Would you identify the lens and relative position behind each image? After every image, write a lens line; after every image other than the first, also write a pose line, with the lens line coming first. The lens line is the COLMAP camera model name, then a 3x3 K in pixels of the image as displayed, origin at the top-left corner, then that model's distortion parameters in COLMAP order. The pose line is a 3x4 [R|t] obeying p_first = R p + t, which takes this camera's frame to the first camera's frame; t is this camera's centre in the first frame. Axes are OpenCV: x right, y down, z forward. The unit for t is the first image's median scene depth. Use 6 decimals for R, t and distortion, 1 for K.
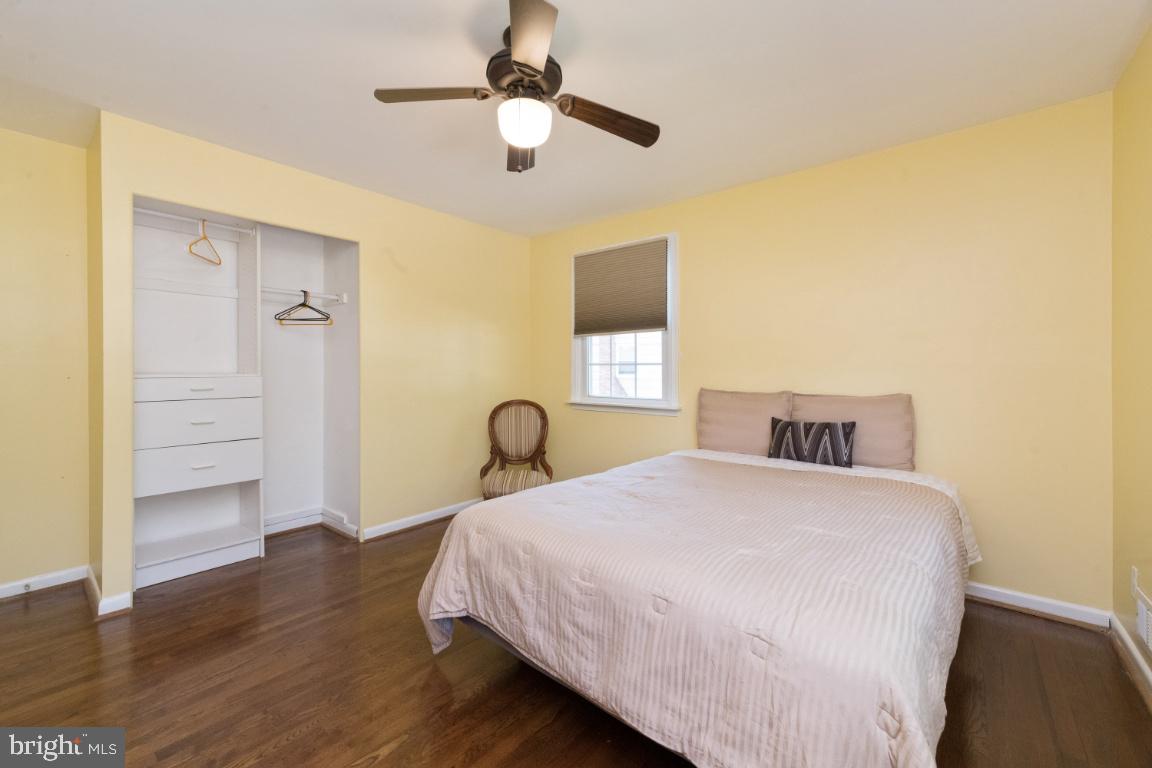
lens RADIAL K [[466.0, 0, 573.0], [0, 466.0, 376.2], [0, 0, 1]] dist [0.003930, -0.000175]
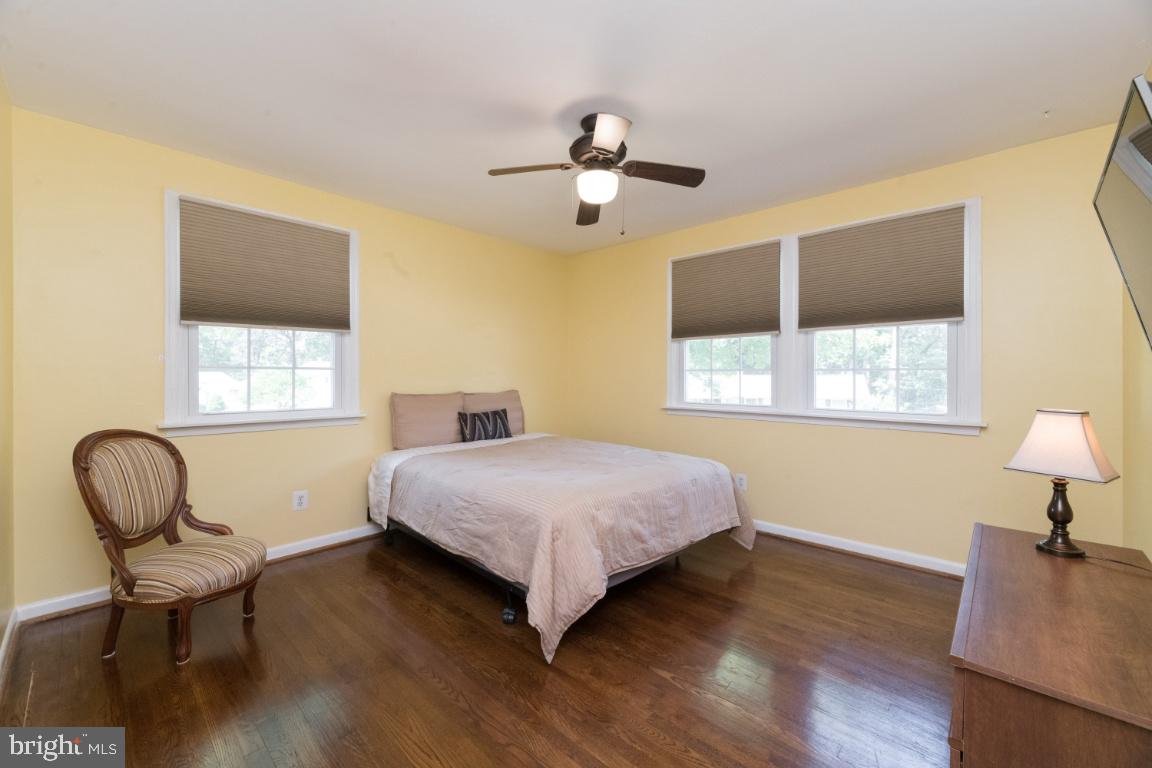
lens RADIAL K [[437.6, 0, 579.8], [0, 437.6, 377.3], [0, 0, 1]] dist [0.000094, -0.000022]
pose [[0.090741, 0.000379, 0.995874, -1.118472], [0.008375, 0.999964, -0.001144, -0.009542], [-0.995839, 0.008444, 0.090735, 0.776276]]
